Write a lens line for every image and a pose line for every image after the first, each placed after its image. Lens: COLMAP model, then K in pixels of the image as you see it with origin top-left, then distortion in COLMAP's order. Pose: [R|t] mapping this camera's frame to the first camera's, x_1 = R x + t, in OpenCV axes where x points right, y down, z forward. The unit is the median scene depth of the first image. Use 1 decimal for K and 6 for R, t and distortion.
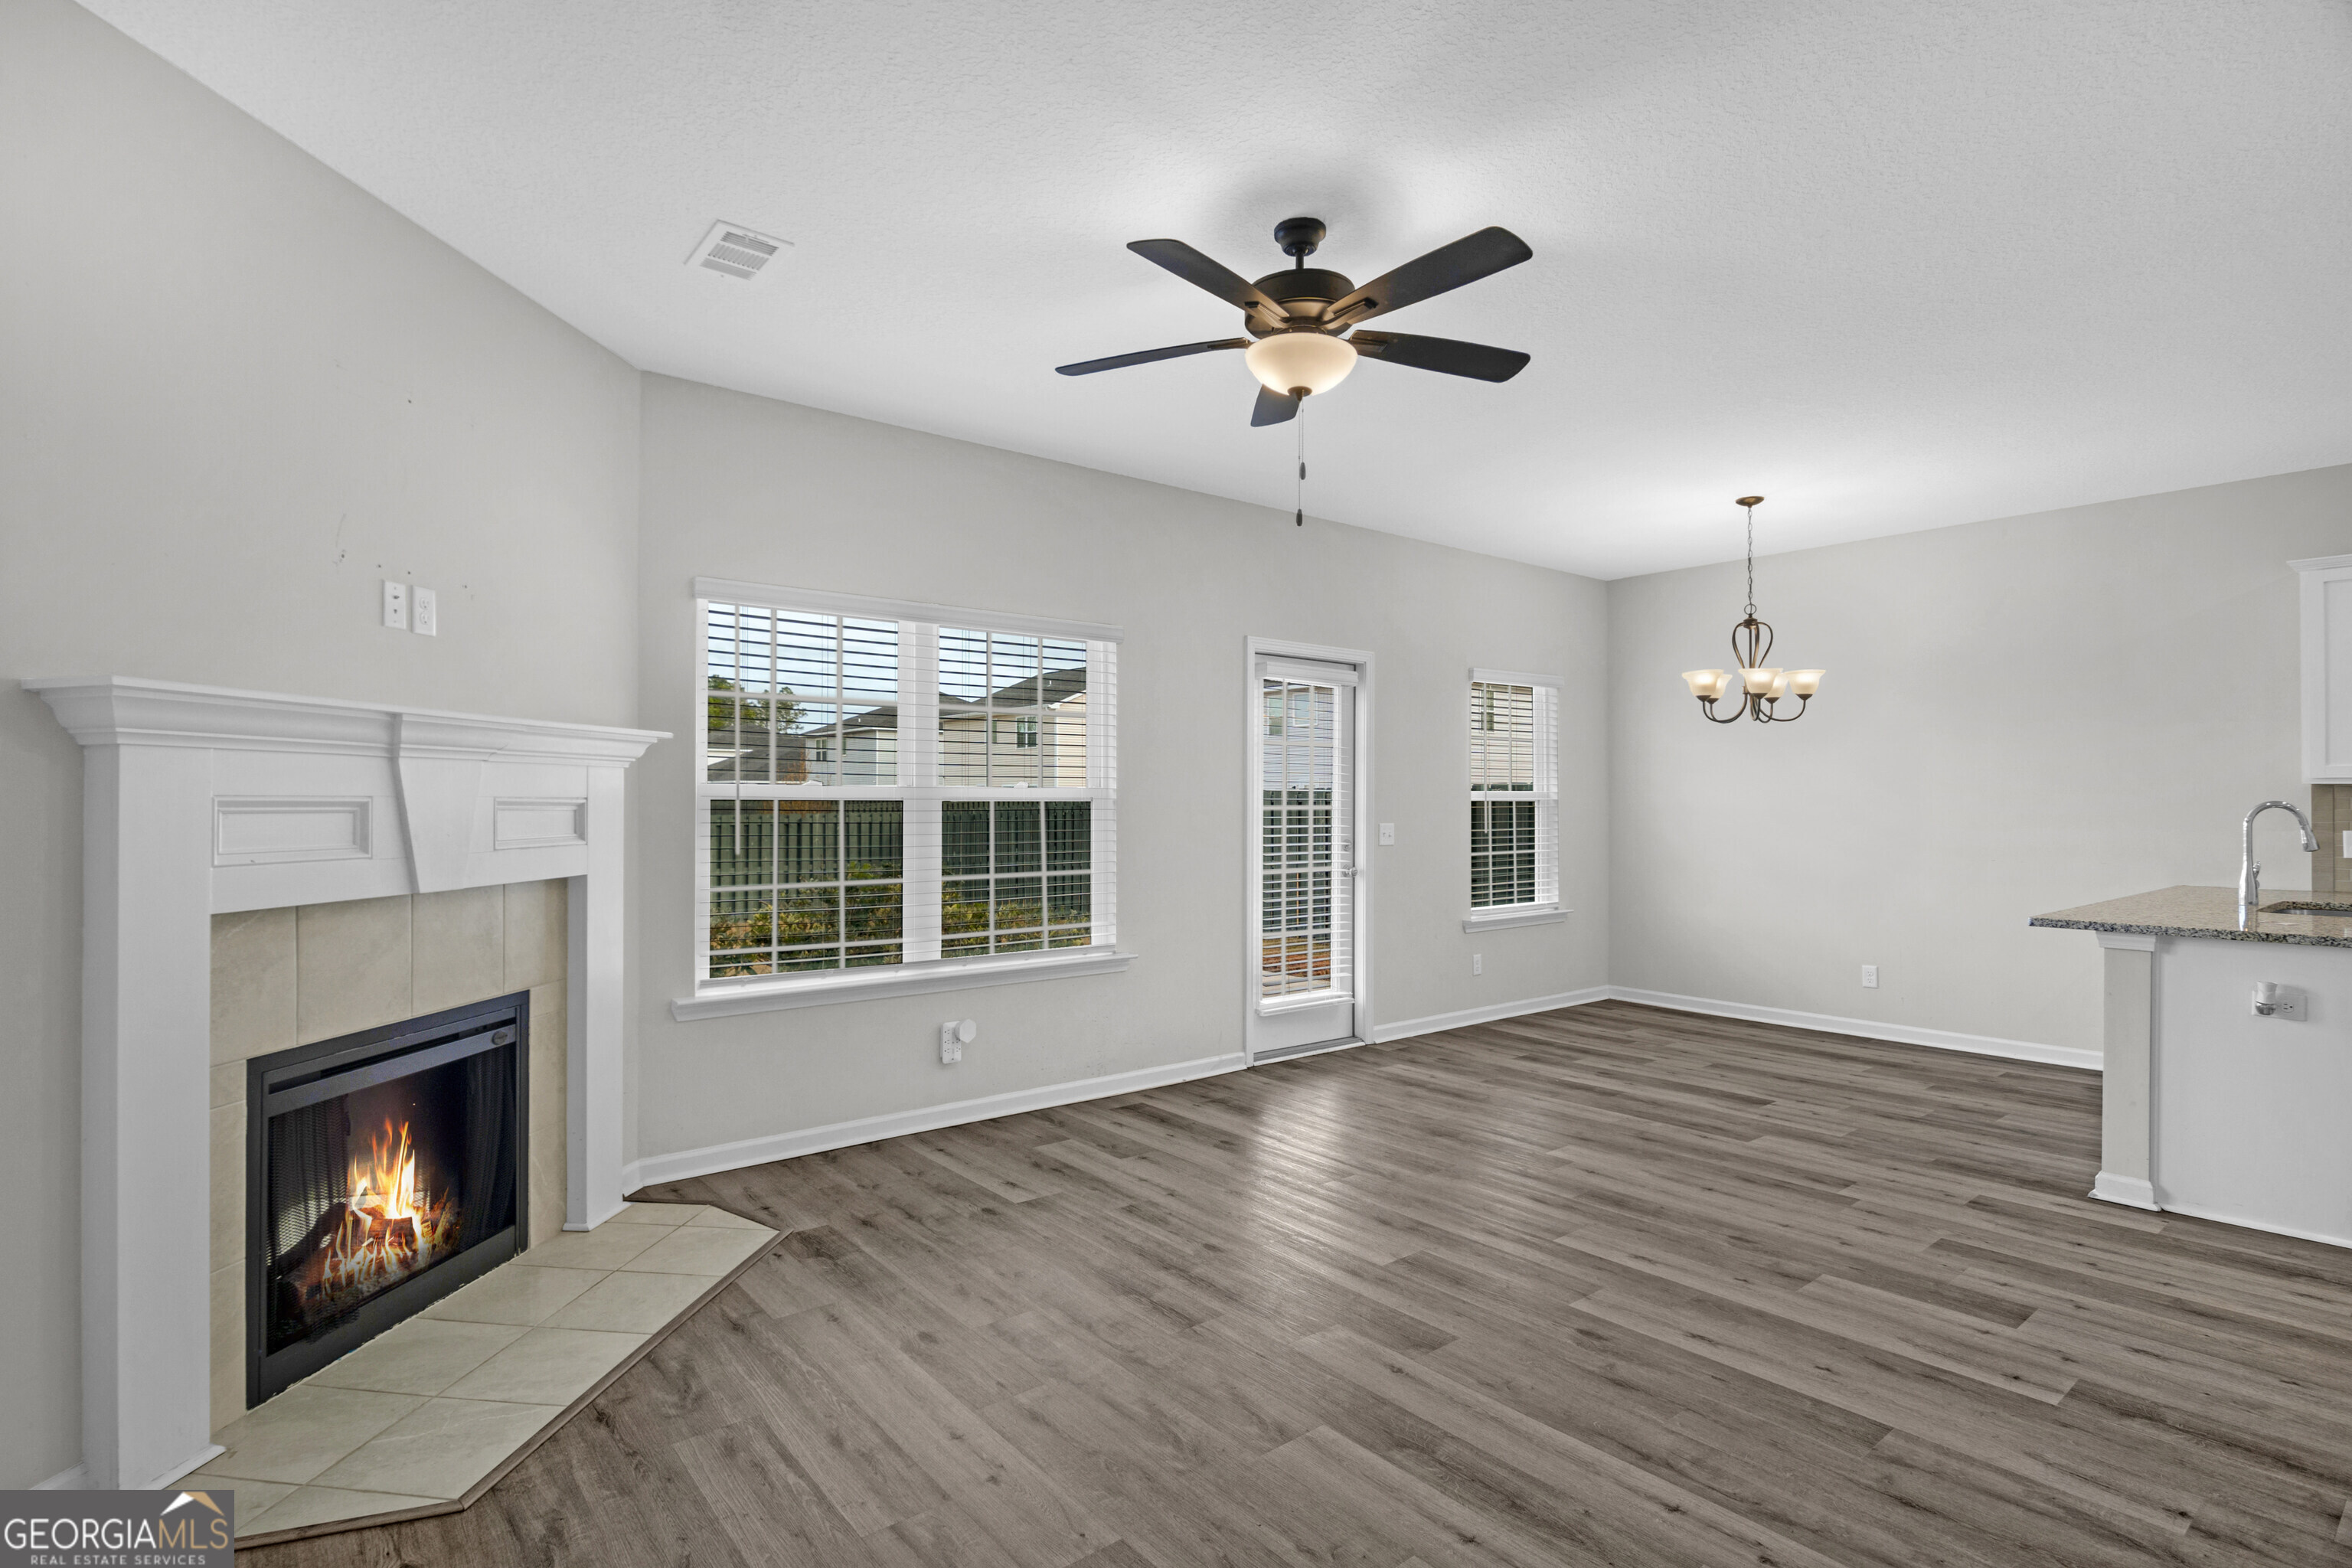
lens RADIAL K [[1128.9, 0, 1177.1], [0, 1128.9, 799.3], [0, 0, 1]] dist [-0.001954, -0.000447]
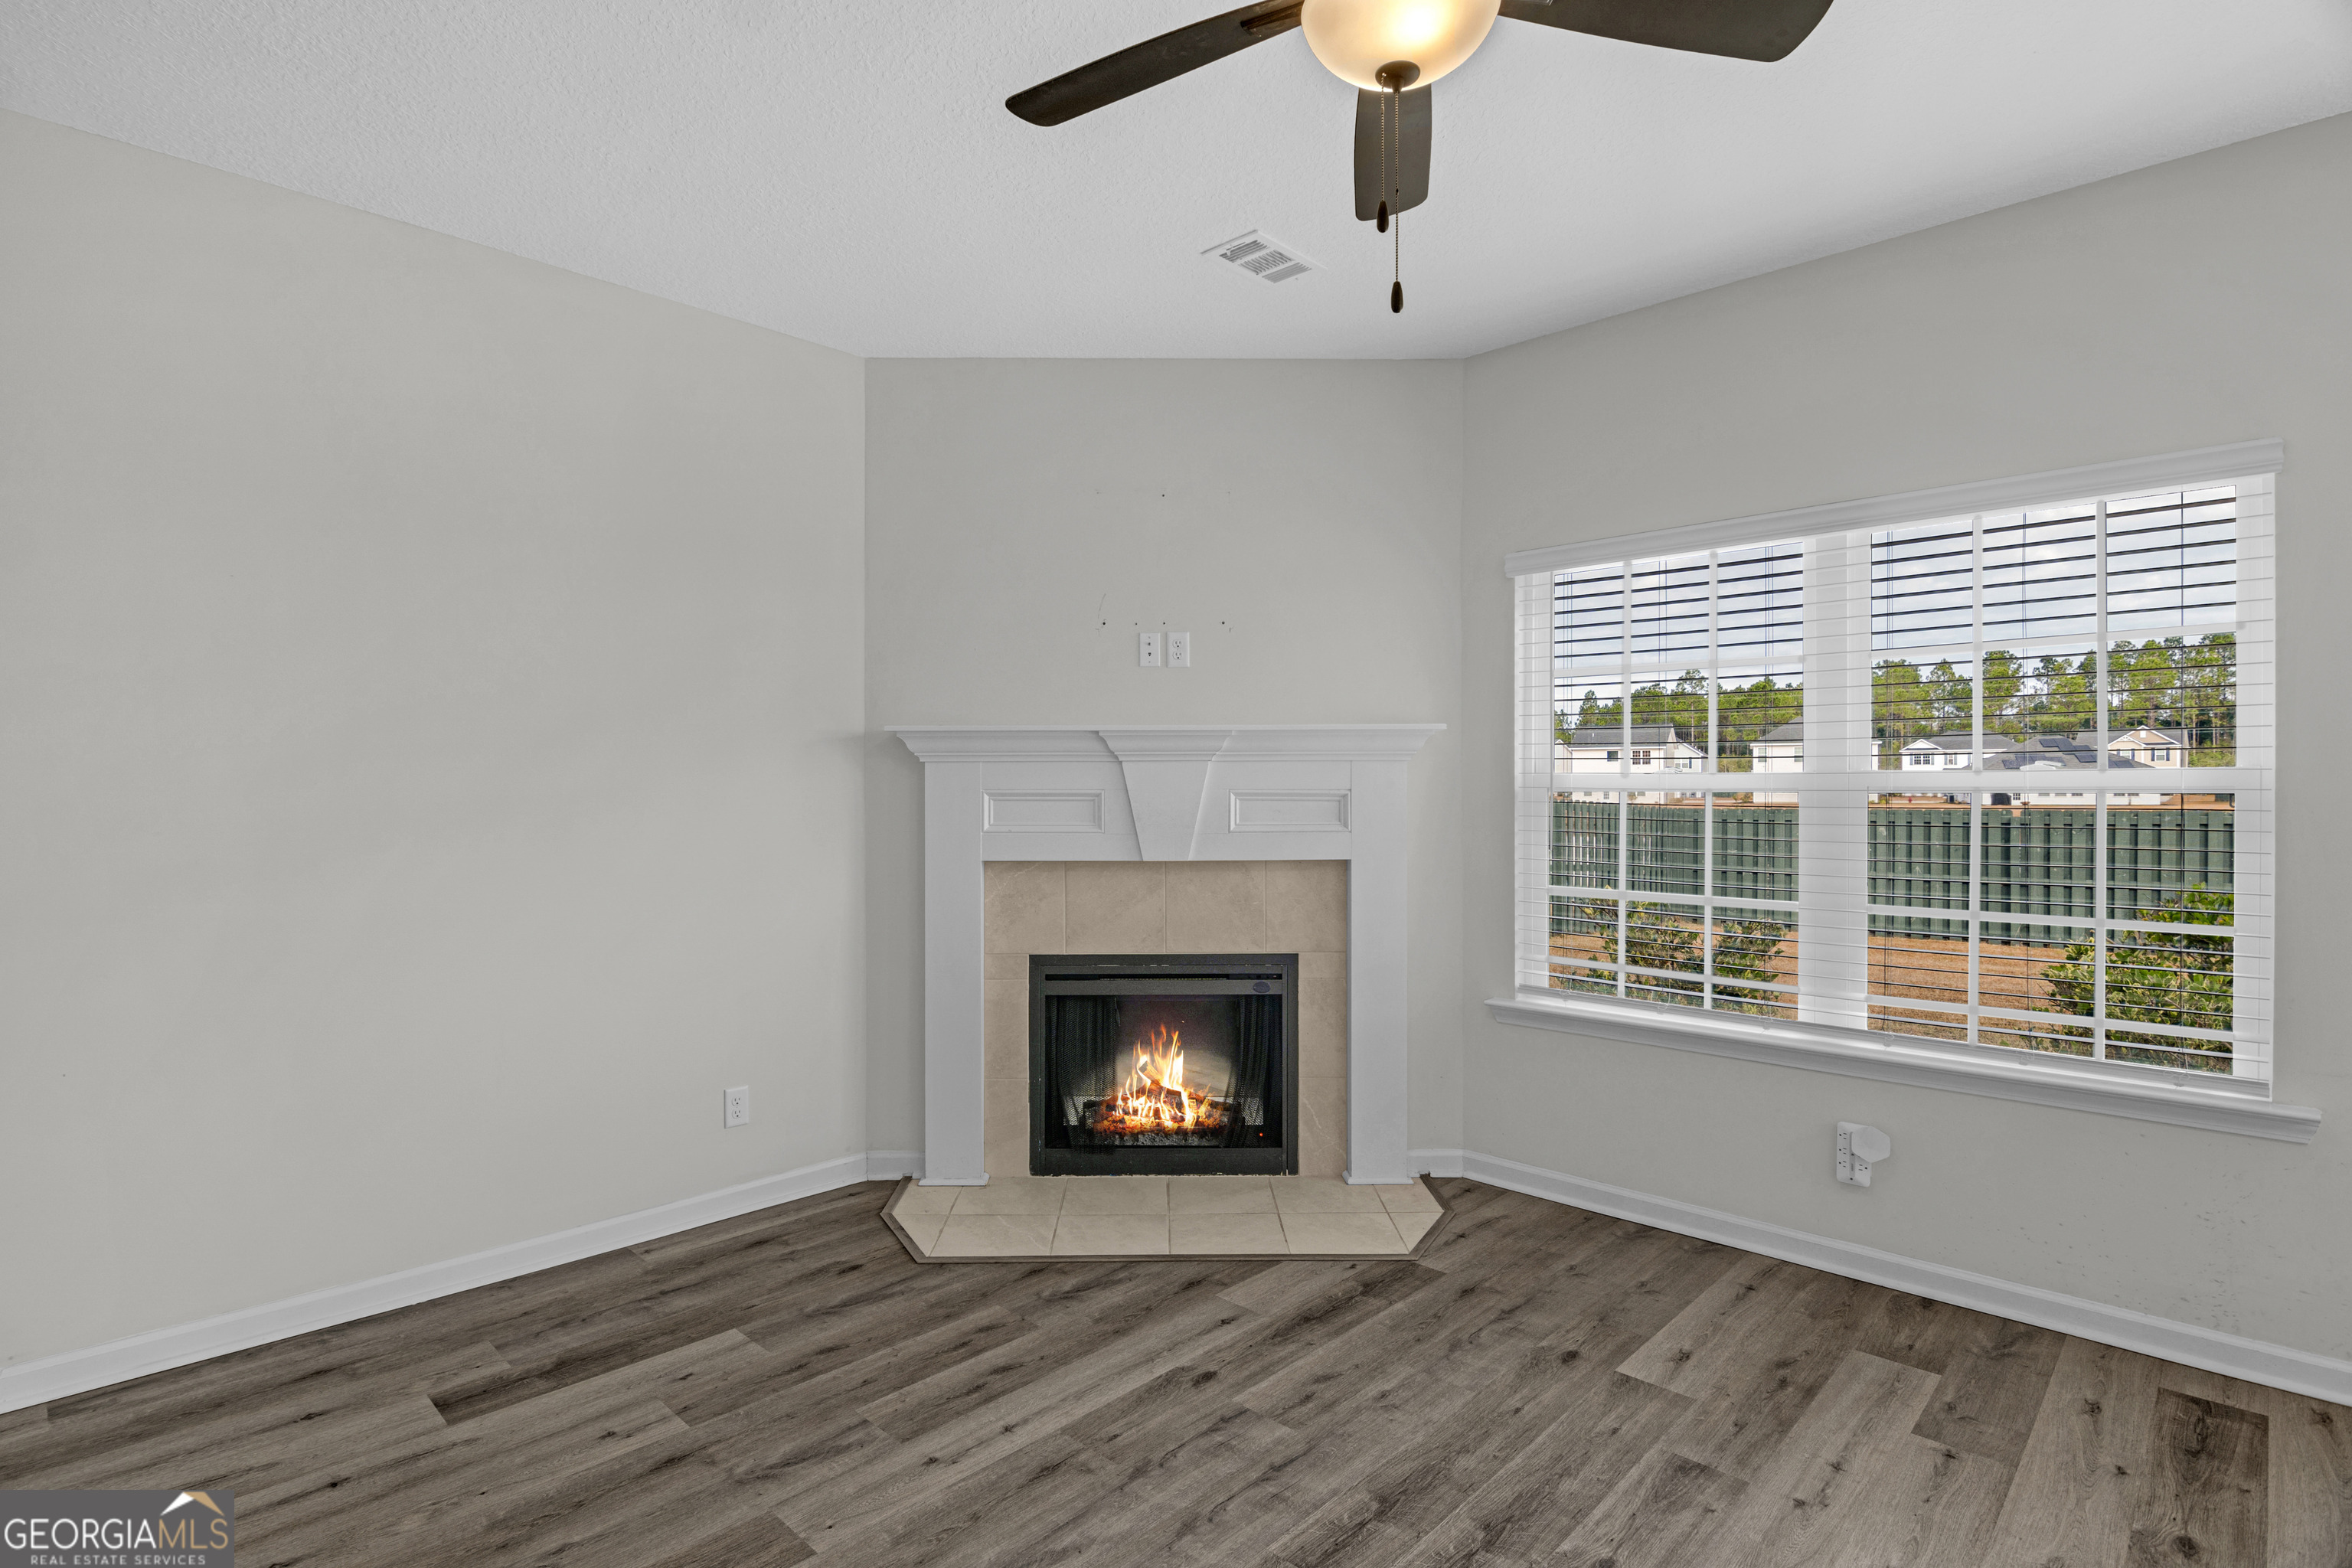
lens RADIAL K [[1149.5, 0, 1176.0], [0, 1149.5, 784.0], [0, 0, 1]] dist [-0.015456, -0.001335]
pose [[0.126640, -0.006631, -0.991927, 0.506169], [0.001000, 0.999978, -0.006558, 0.000631], [0.991948, -0.000162, 0.126644, 0.620425]]
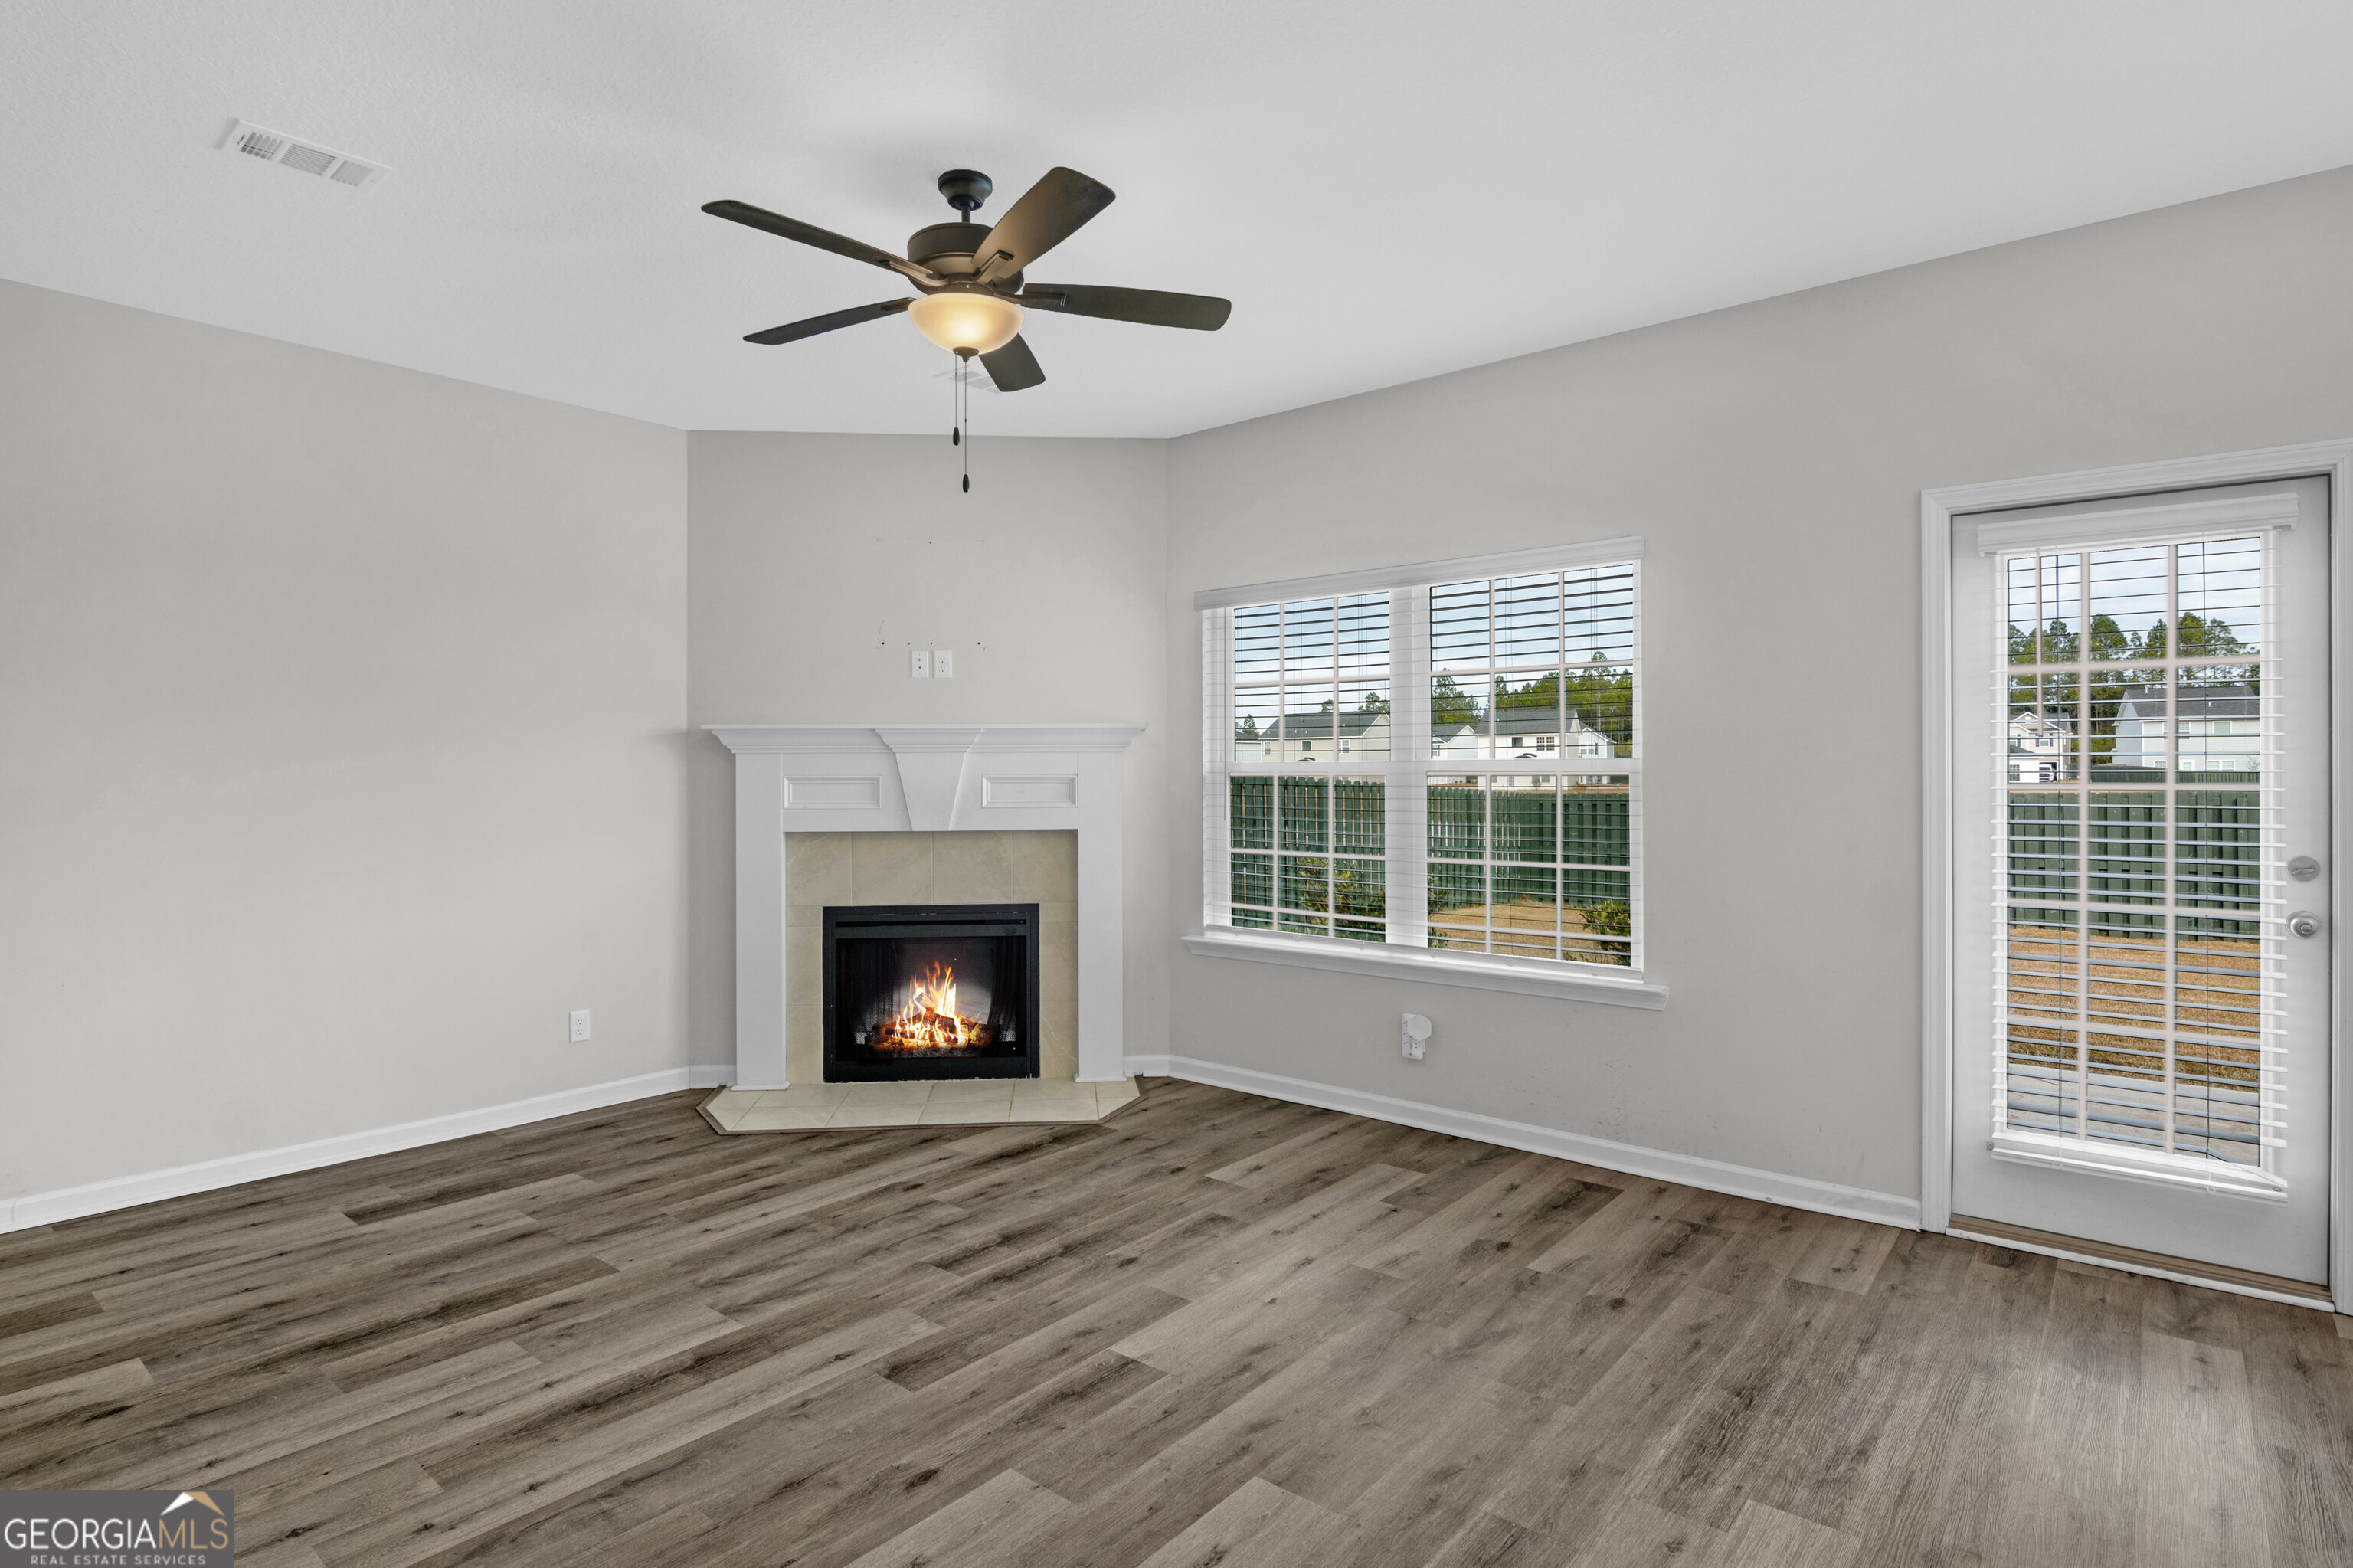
lens RADIAL K [[1202.4, 0, 1181.8], [0, 1202.4, 770.2], [0, 0, 1]] dist [0.001437, -0.013687]
pose [[0.206954, -0.007860, -0.978319, 0.872474], [0.004068, 0.999966, -0.007173, 0.004341], [0.978342, -0.002495, 0.206979, 0.734373]]
